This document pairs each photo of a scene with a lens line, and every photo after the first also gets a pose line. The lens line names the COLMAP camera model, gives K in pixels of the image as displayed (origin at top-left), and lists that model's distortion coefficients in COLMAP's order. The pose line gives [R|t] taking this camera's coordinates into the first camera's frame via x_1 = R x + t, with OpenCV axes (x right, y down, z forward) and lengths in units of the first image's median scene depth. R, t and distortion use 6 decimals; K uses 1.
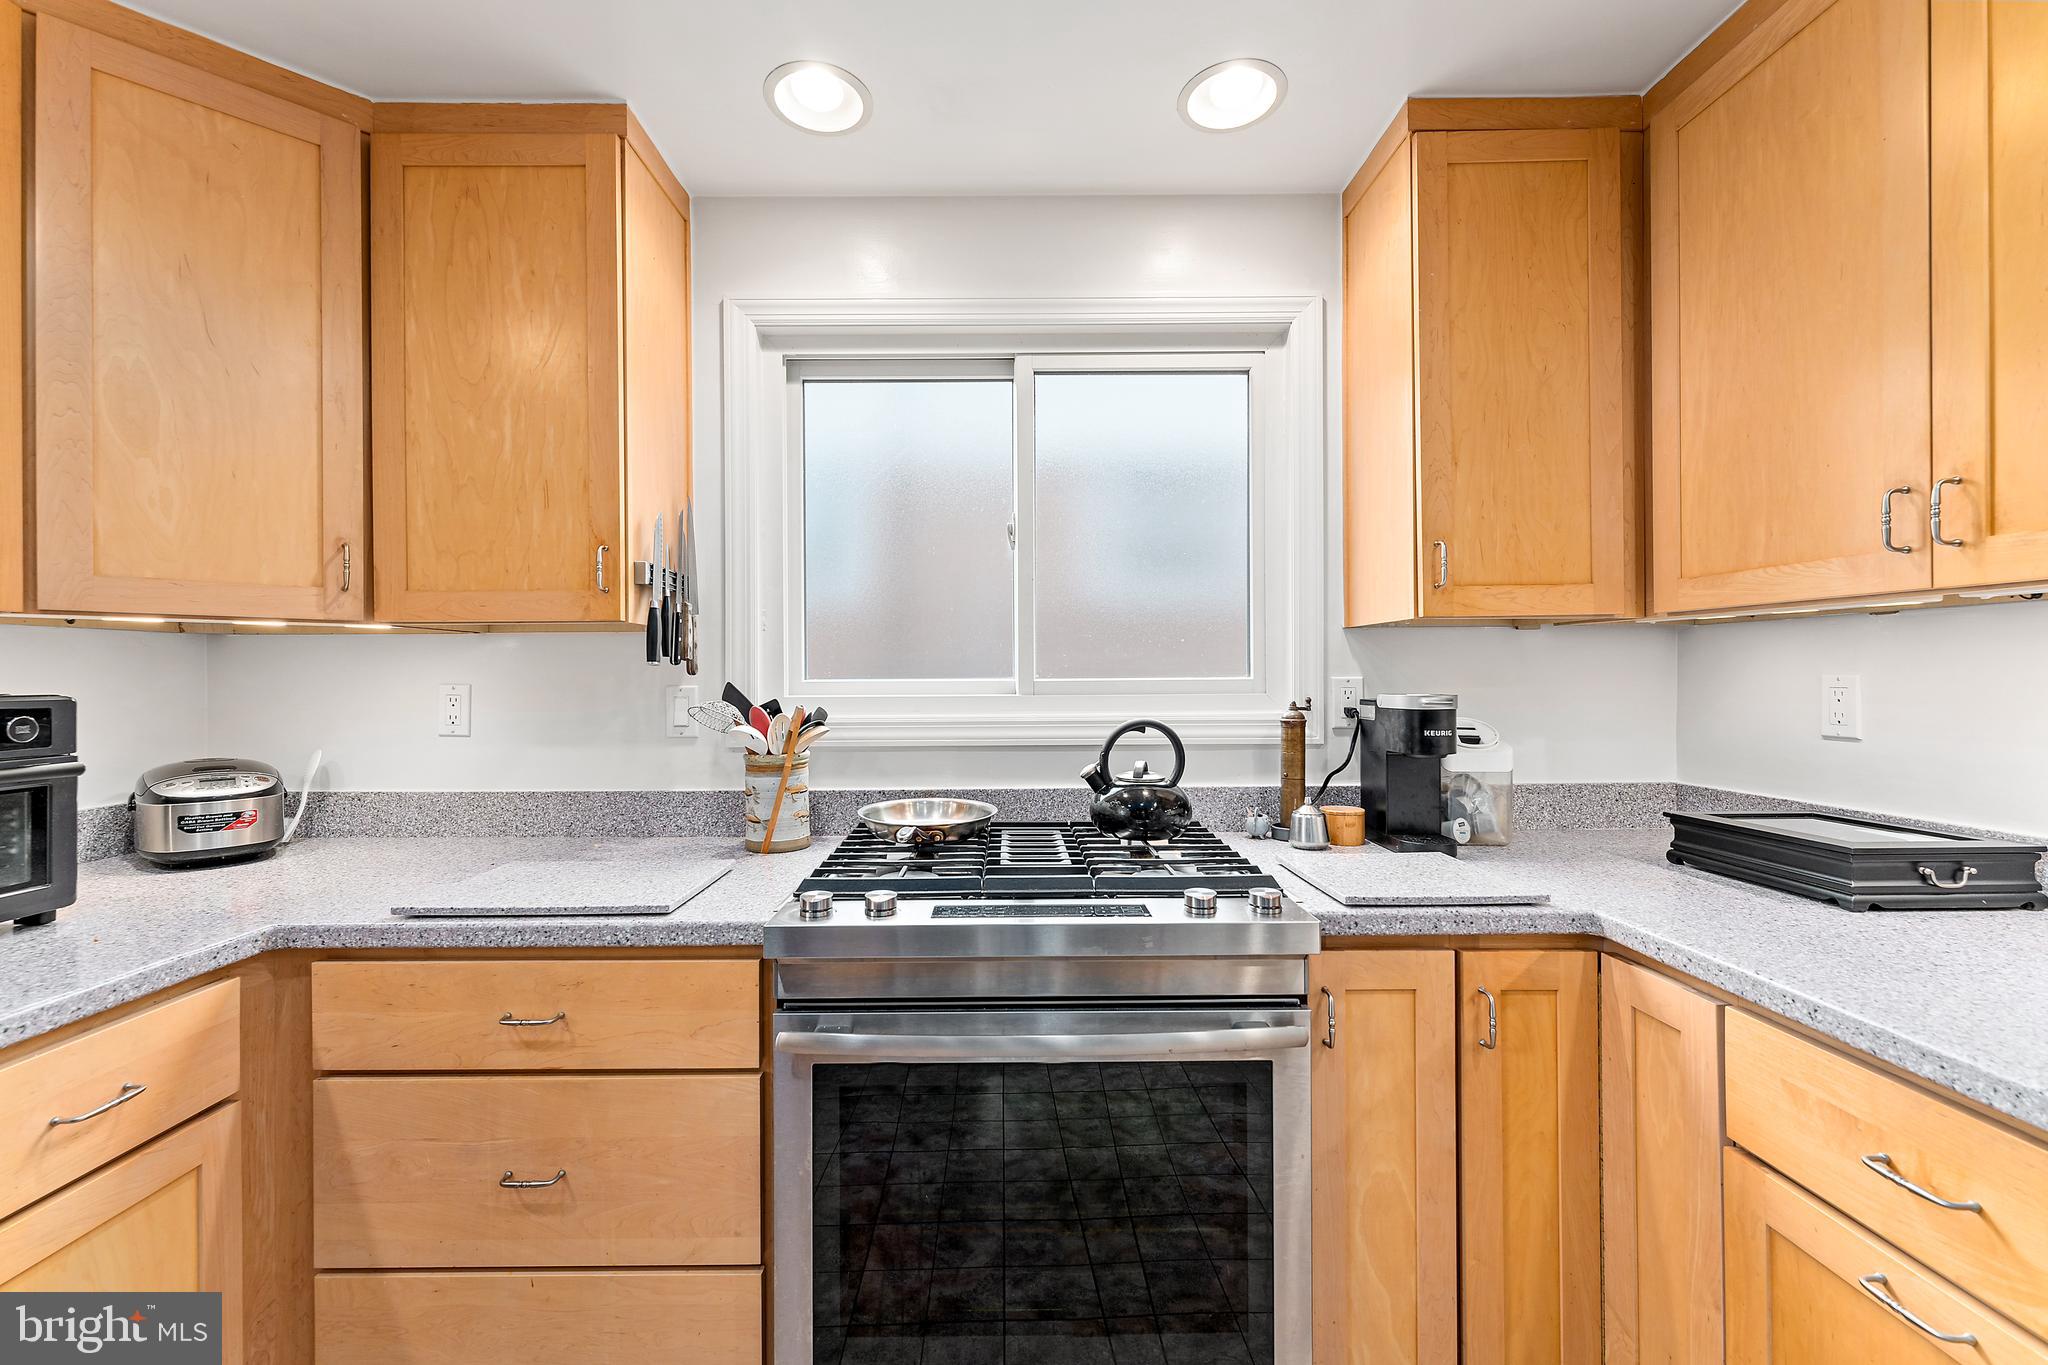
lens RADIAL K [[828.0, 0, 1010.0], [0, 828.0, 675.7], [0, 0, 1]] dist [0.001016, -0.000058]
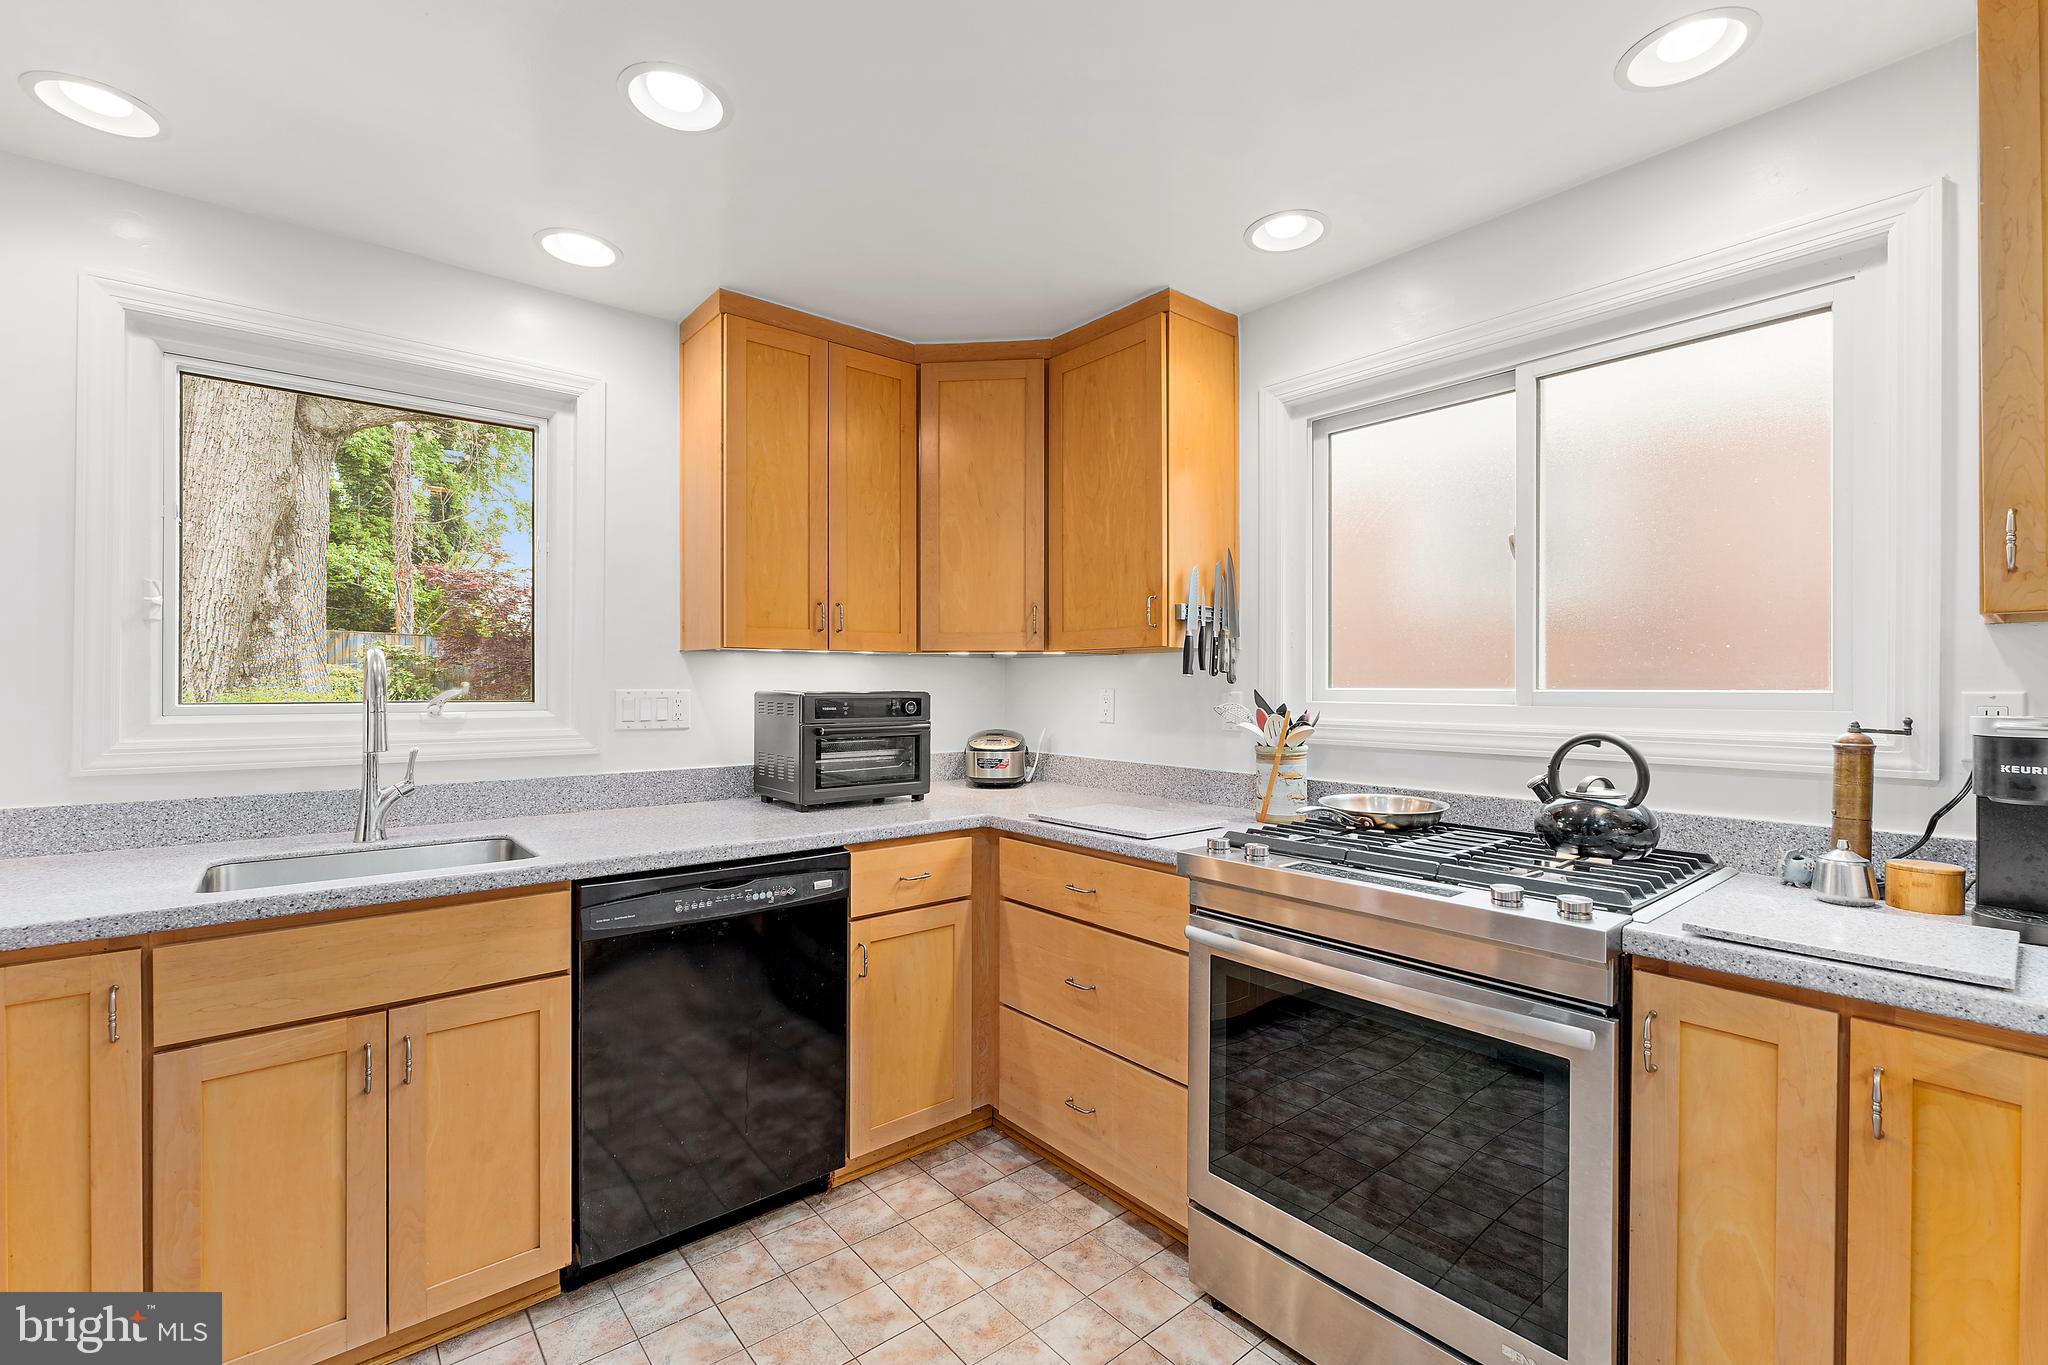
lens RADIAL K [[875.6, 0, 1016.0], [0, 875.6, 686.1], [0, 0, 1]] dist [0.001350, -0.000809]
pose [[0.636321, 0.008588, -0.771377, 0.552399], [-0.005381, 0.999963, 0.006693, -0.004747], [0.771406, -0.000108, 0.636344, -0.177220]]
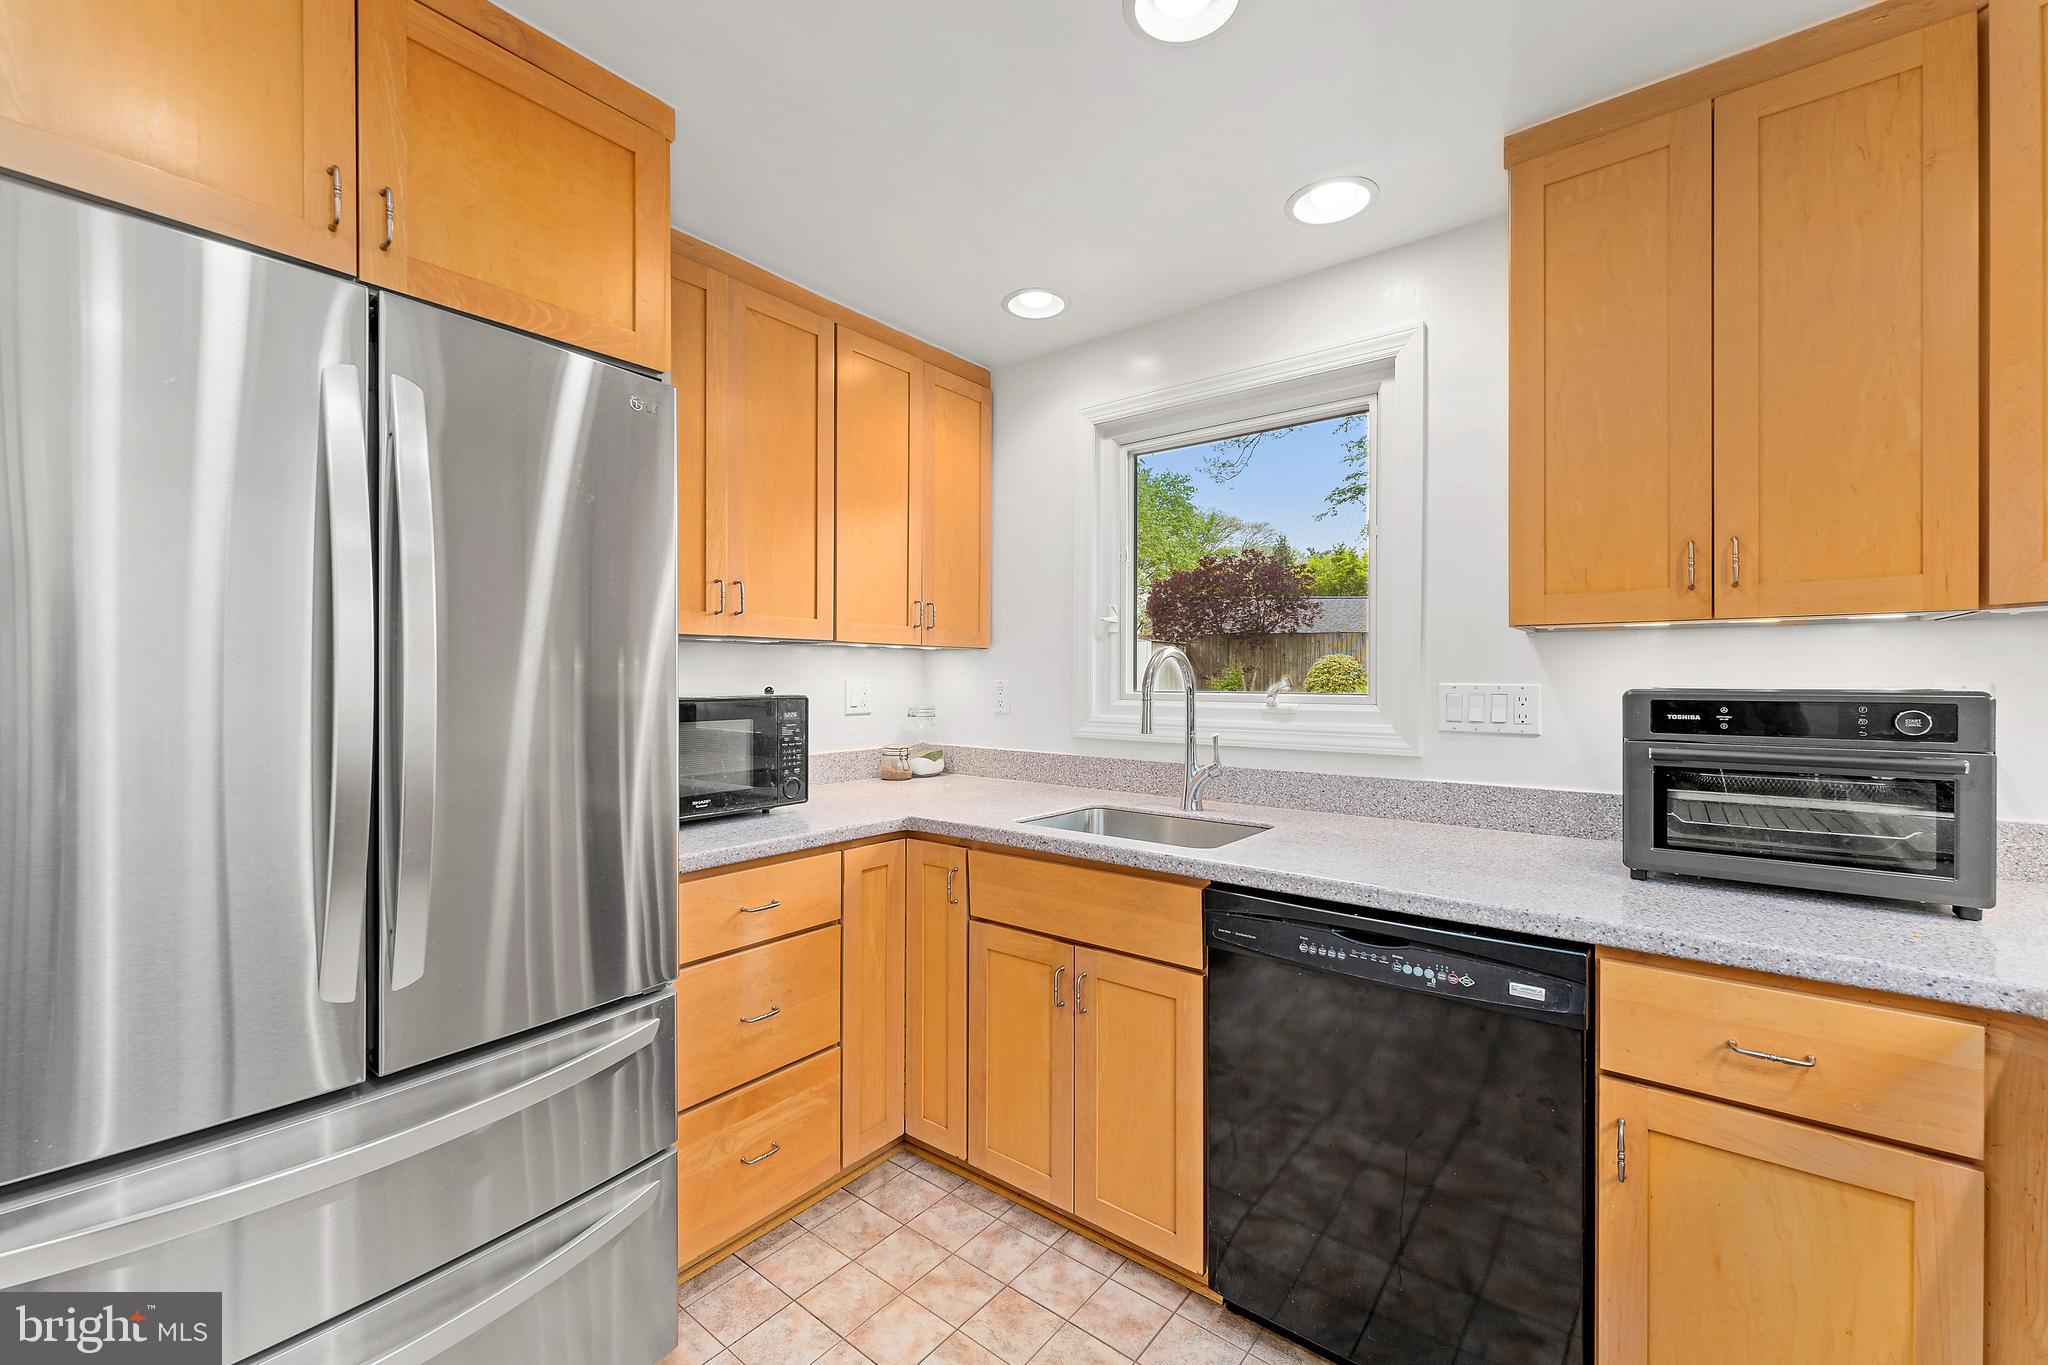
lens RADIAL K [[828.0, 0, 1022.2], [0, 828.0, 678.1], [0, 0, 1]] dist [0.001016, -0.000058]
pose [[-0.622620, 0.006779, -0.782495, 0.260364], [0.003066, 0.999976, 0.006223, -0.001141], [0.782518, 0.001476, -0.622626, 0.577086]]
